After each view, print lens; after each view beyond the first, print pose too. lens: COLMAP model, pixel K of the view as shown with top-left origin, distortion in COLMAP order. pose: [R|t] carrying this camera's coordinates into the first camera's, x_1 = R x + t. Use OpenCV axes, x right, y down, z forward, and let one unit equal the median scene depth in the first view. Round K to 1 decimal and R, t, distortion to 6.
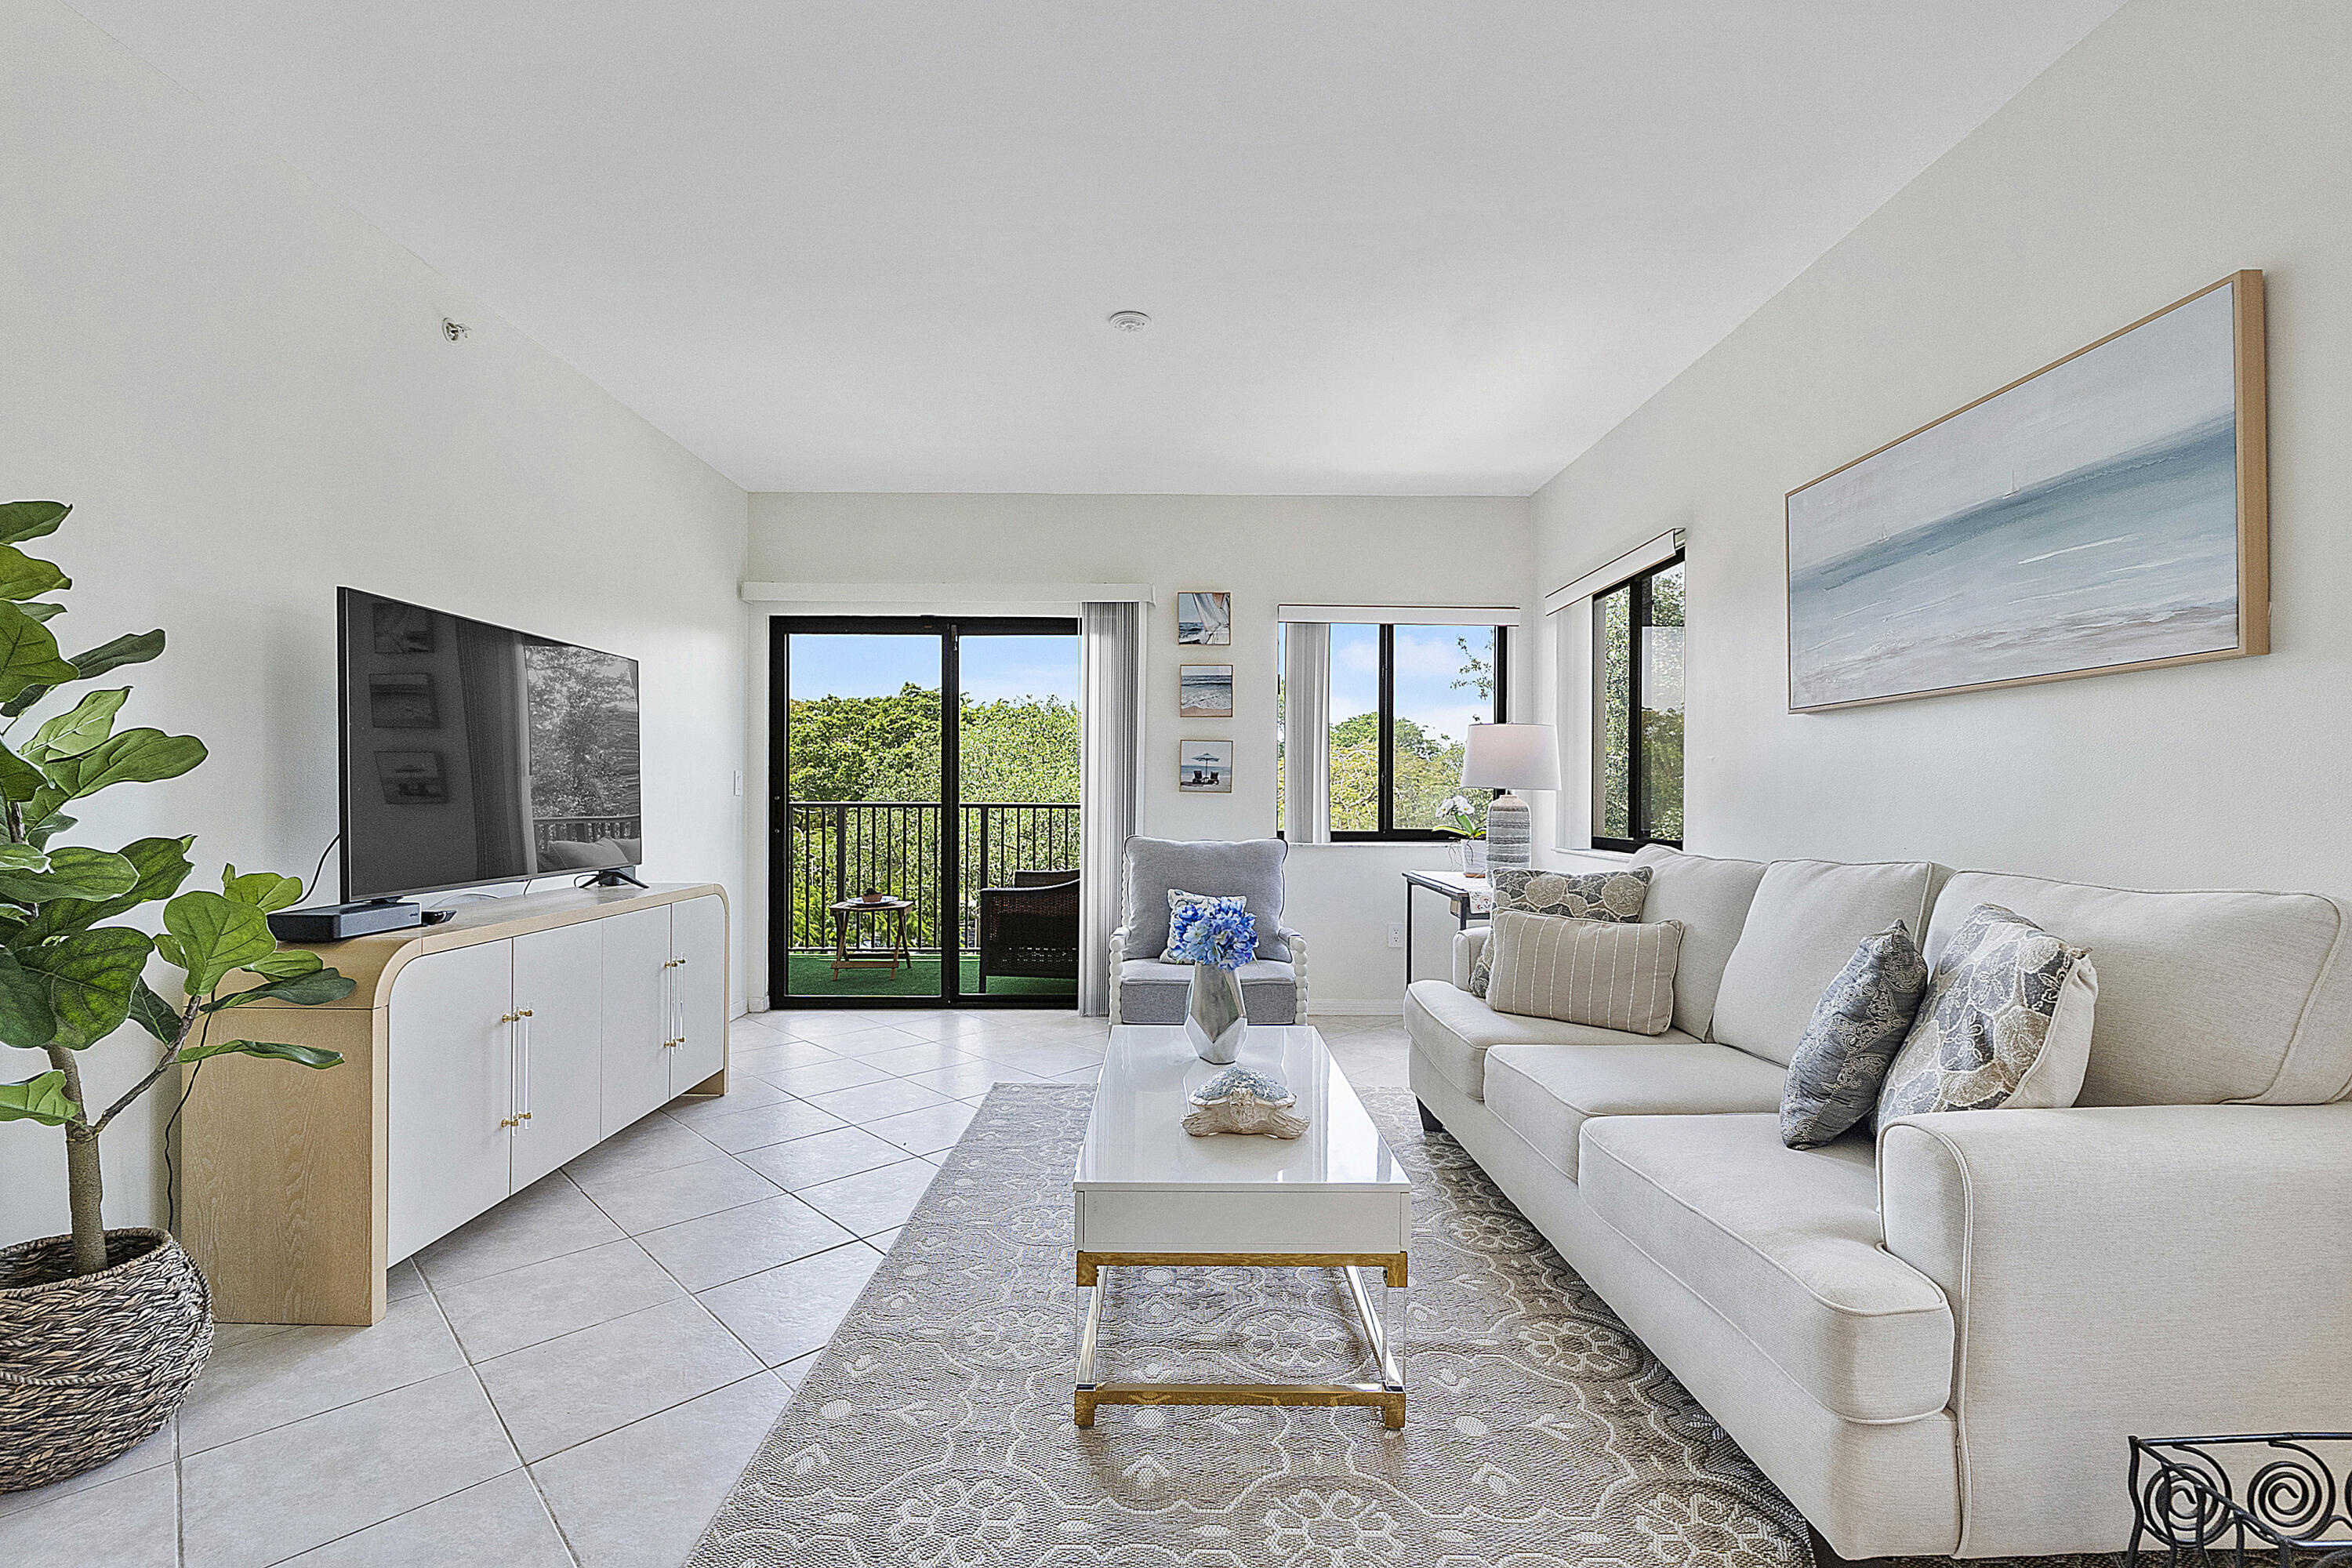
lens RADIAL K [[1002.7, 0, 1168.9], [0, 1002.7, 796.5], [0, 0, 1]] dist [-0.005396, -0.000952]
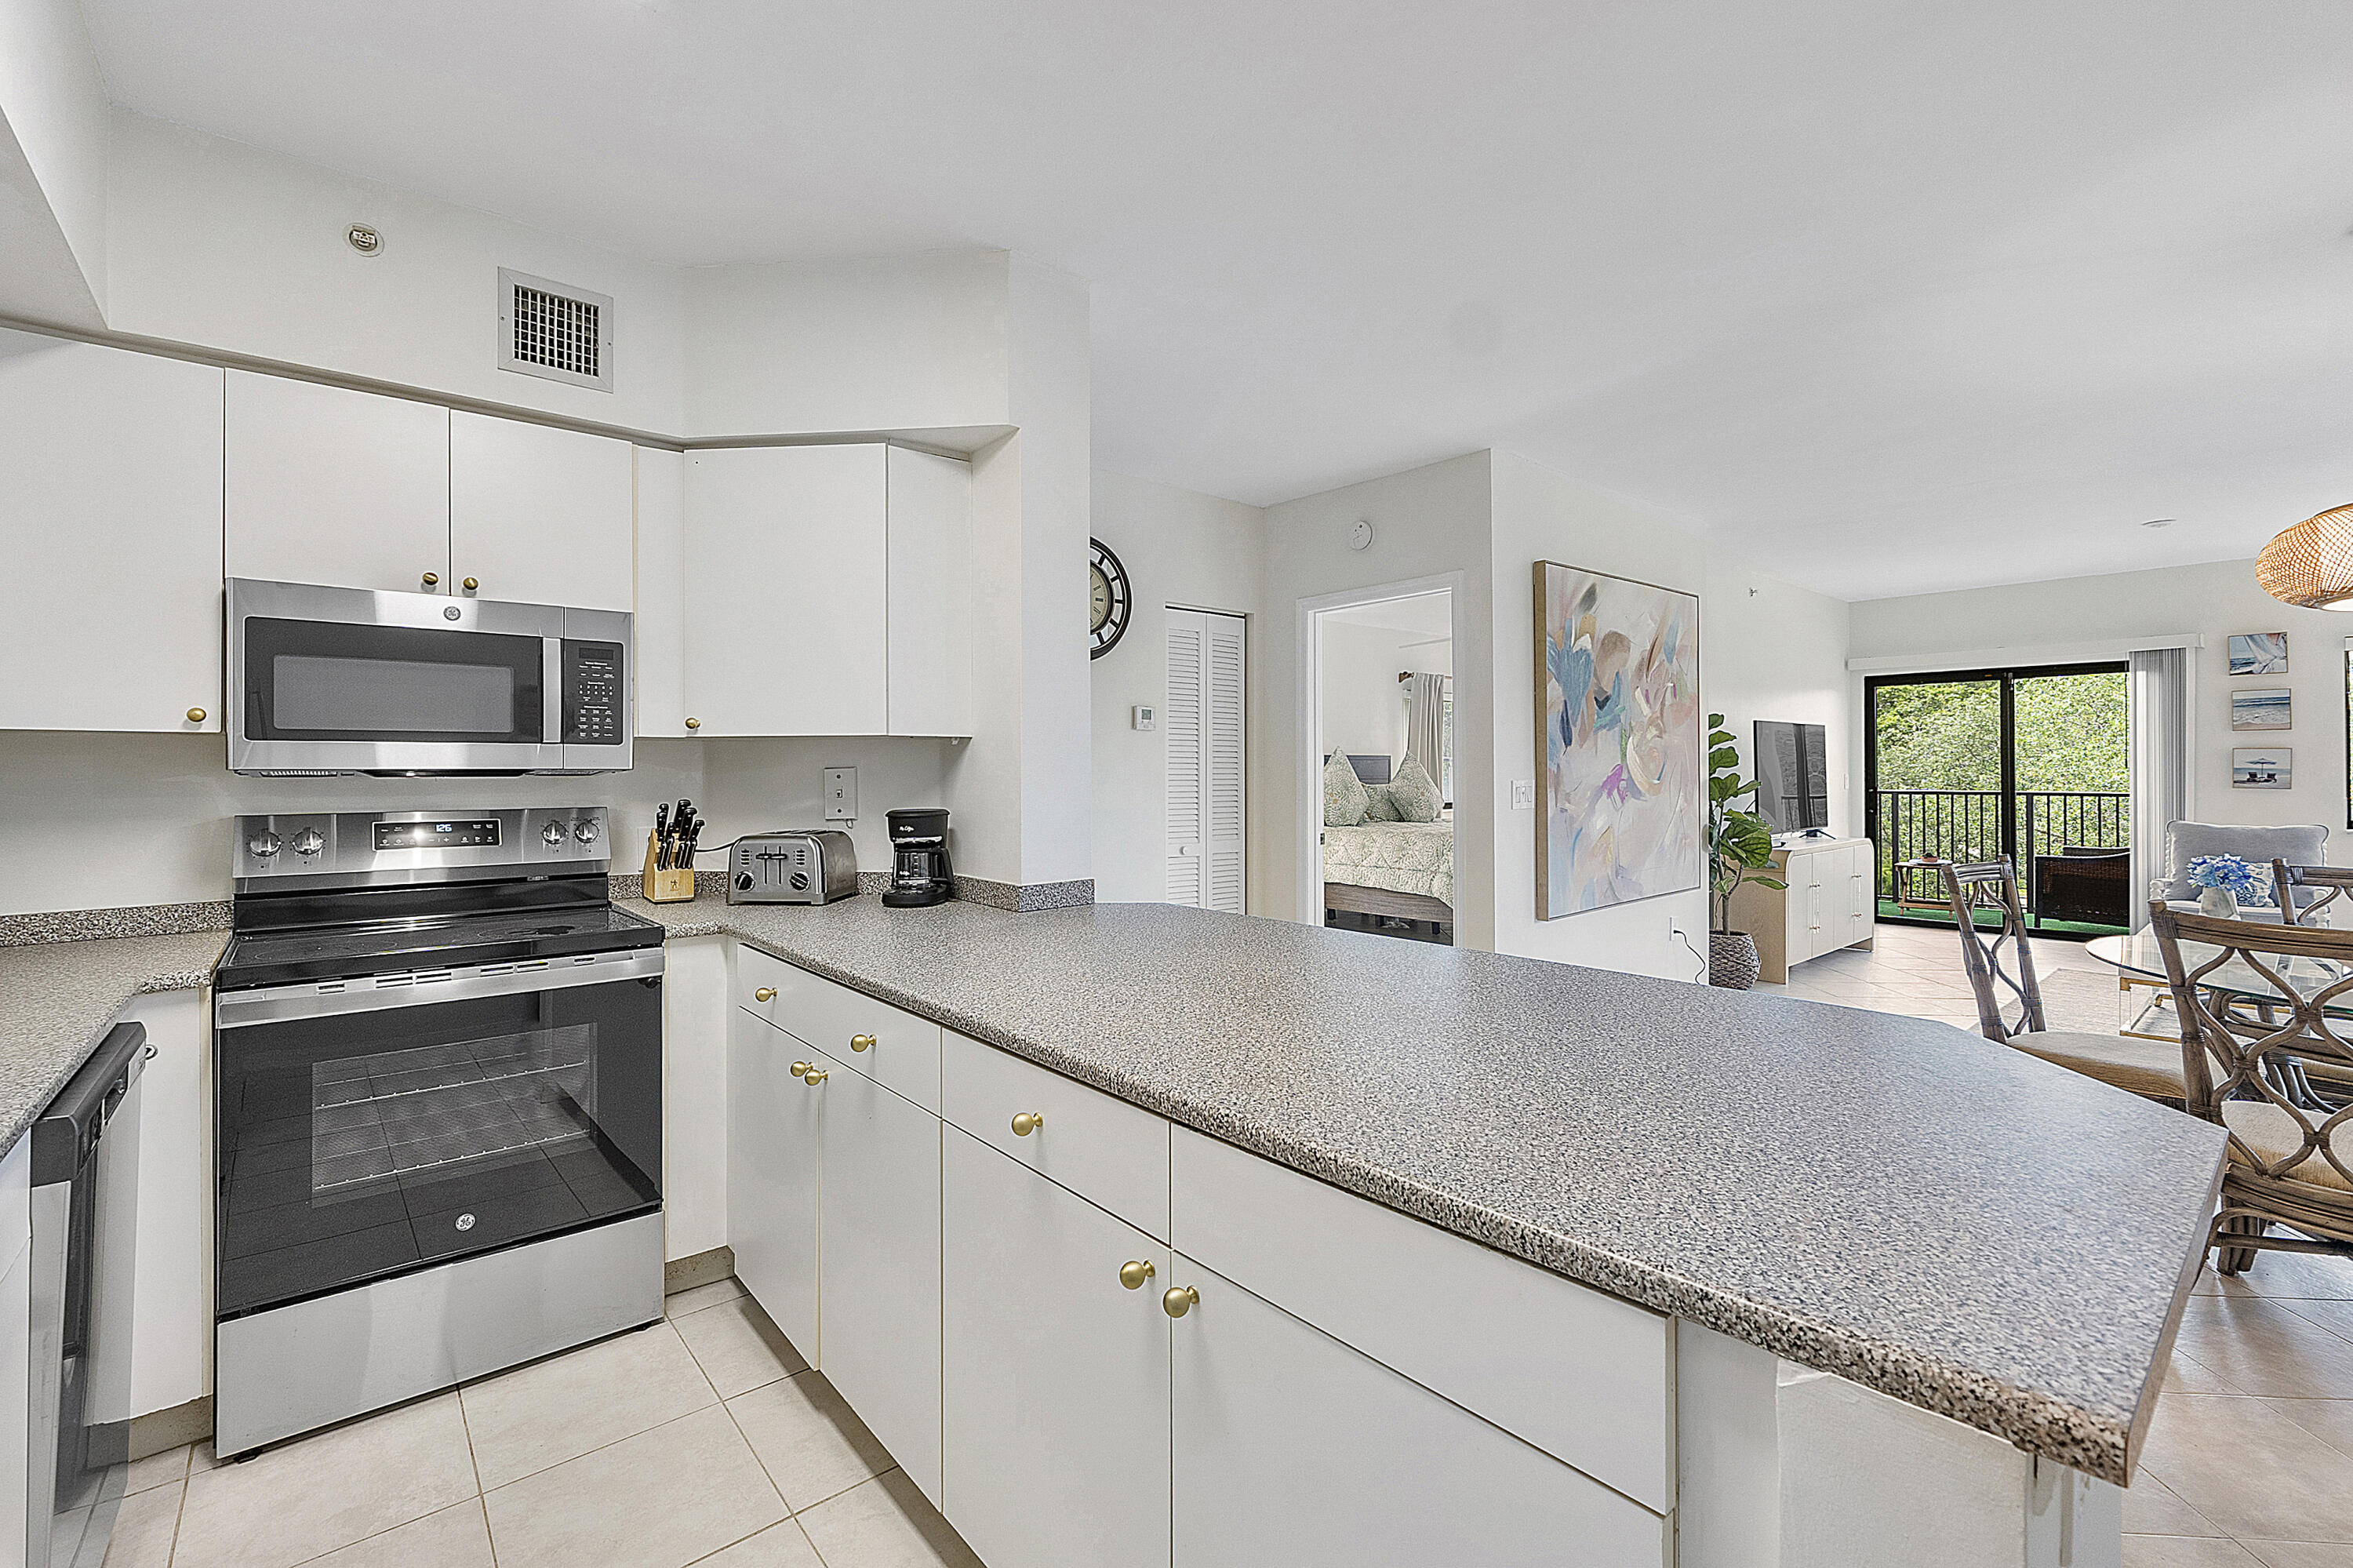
lens RADIAL K [[1003.1, 0, 1174.6], [0, 1003.1, 765.0], [0, 0, 1]] dist [-0.005396, -0.000952]
pose [[0.651384, -0.011383, -0.758663, 0.129080], [0.007195, 0.999935, -0.008825, -0.043704], [0.758714, 0.000290, 0.651424, -1.185650]]
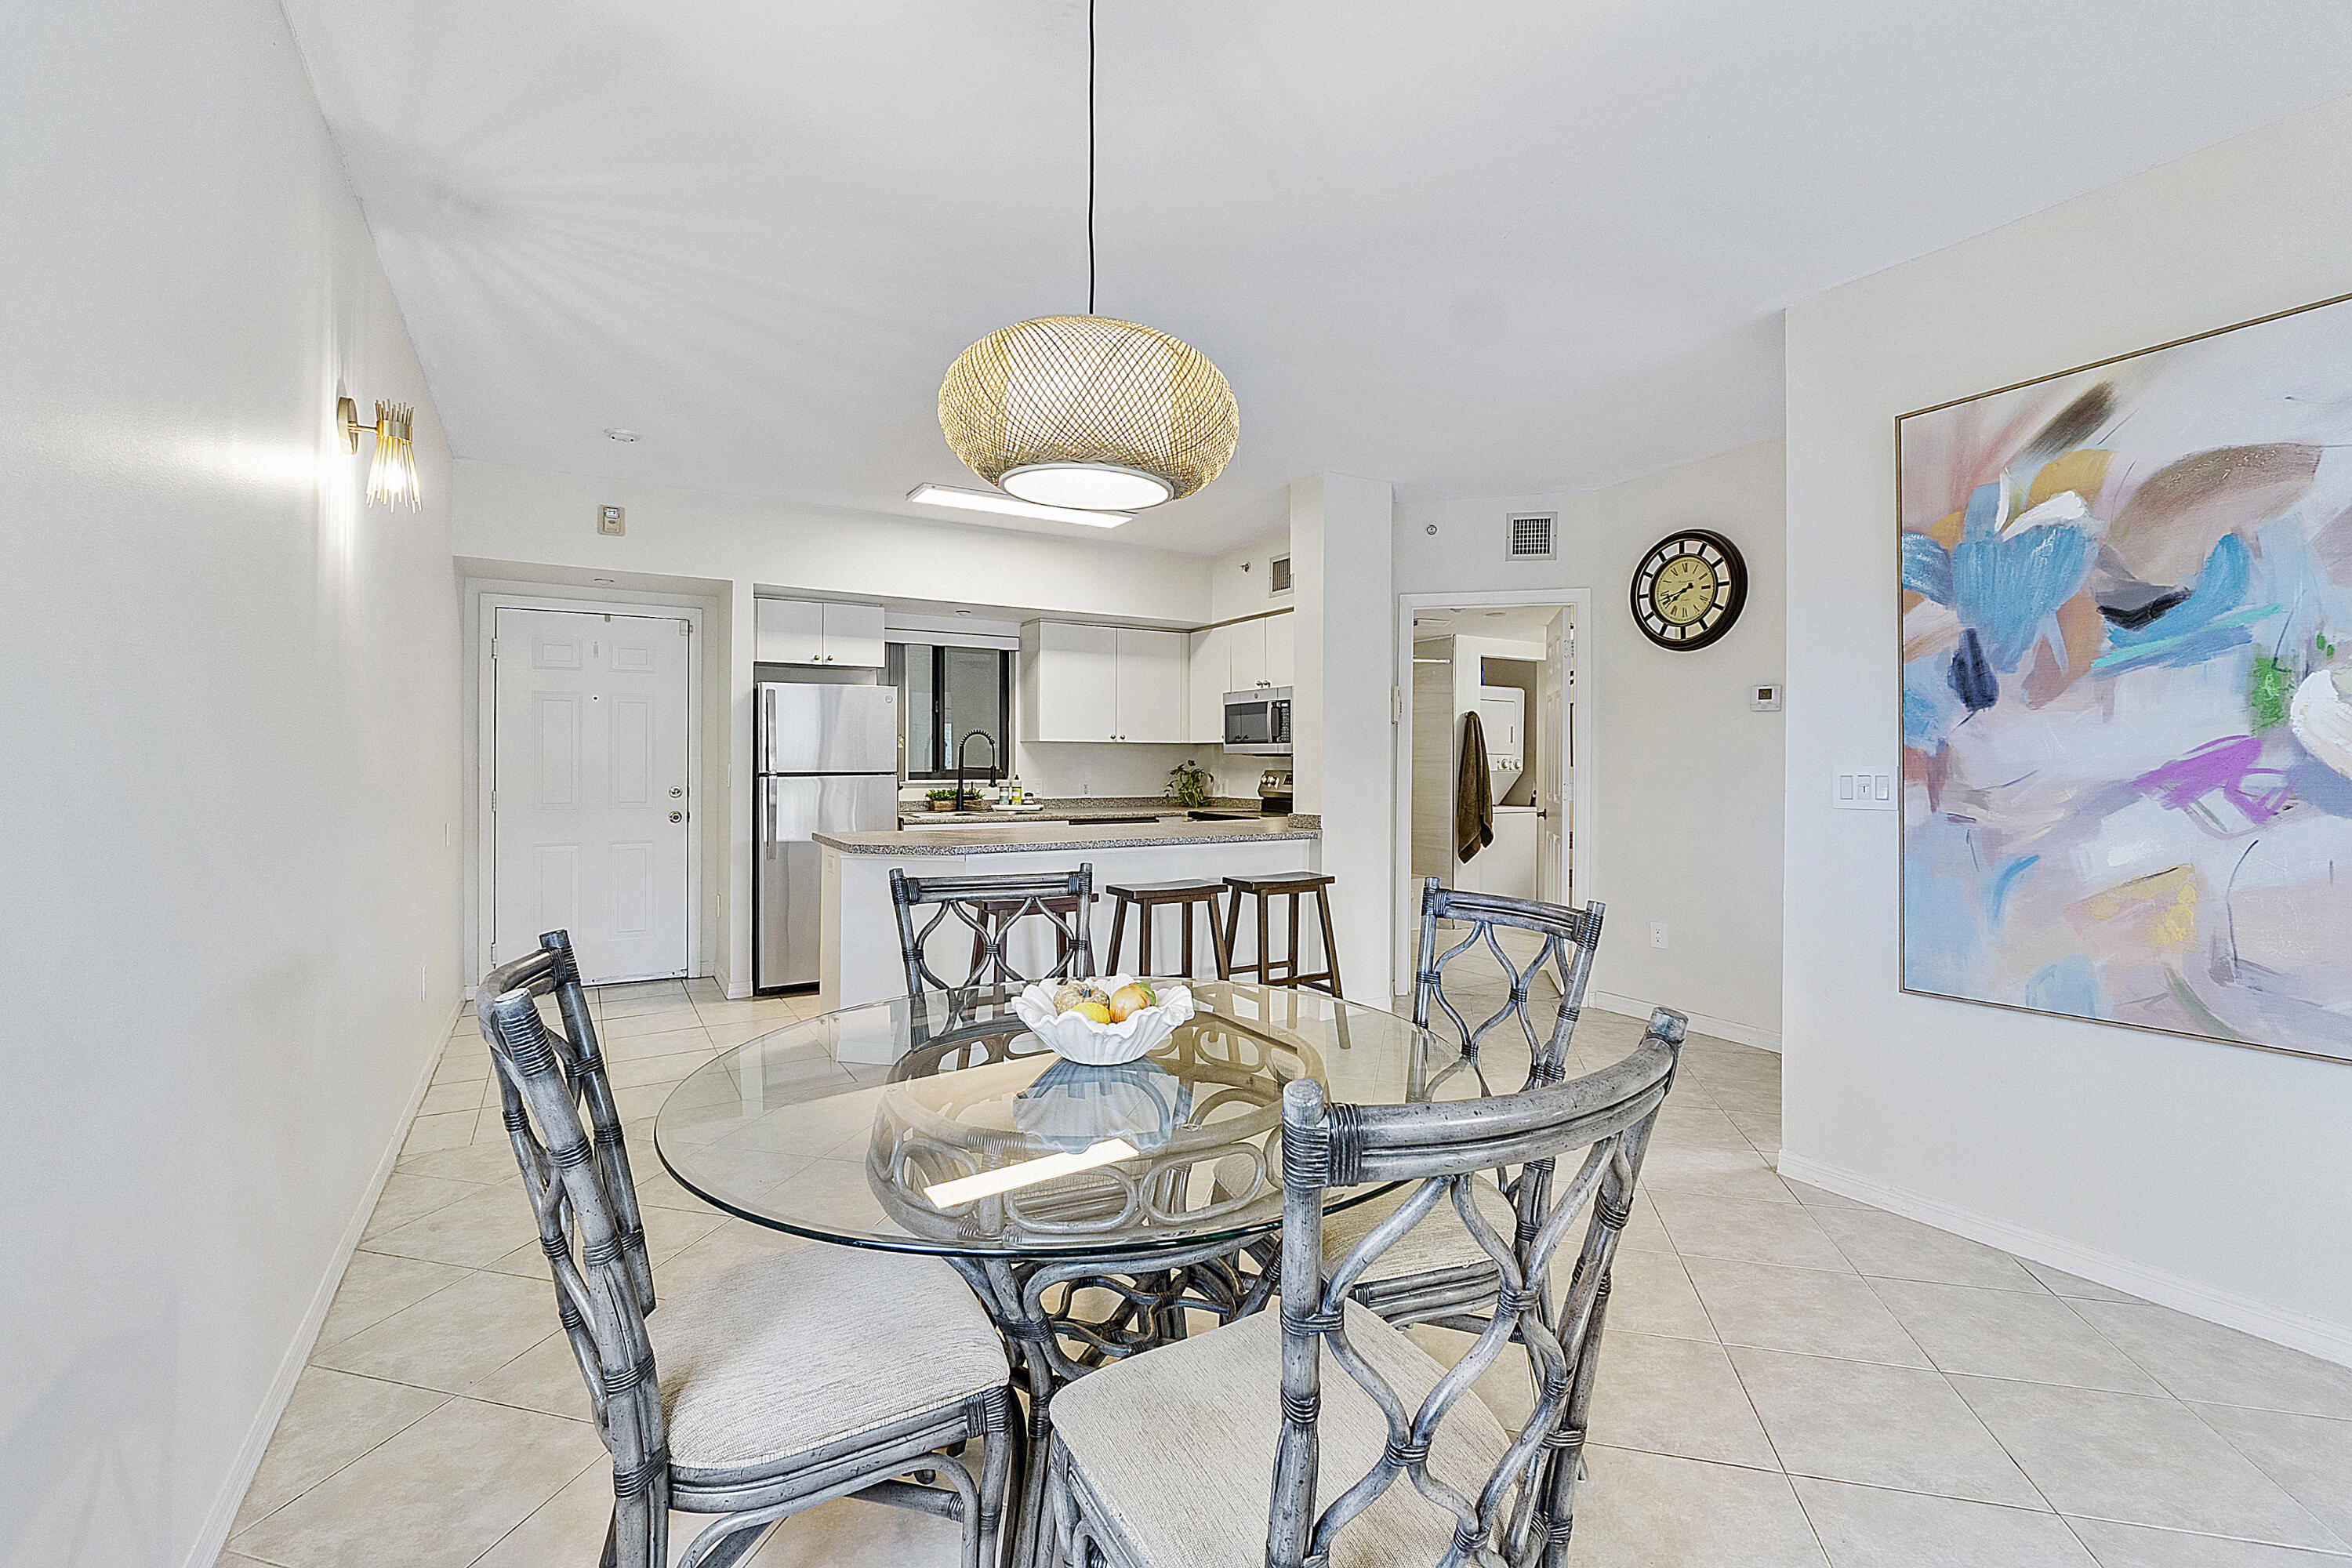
lens RADIAL K [[1002.7, 0, 1180.7], [0, 1002.7, 760.3], [0, 0, 1]] dist [-0.005396, -0.000952]
pose [[-0.852644, -0.008740, -0.522420, 0.348906], [-0.007971, 0.999961, -0.003721, -0.030954], [0.522432, 0.000992, -0.852680, 0.218228]]
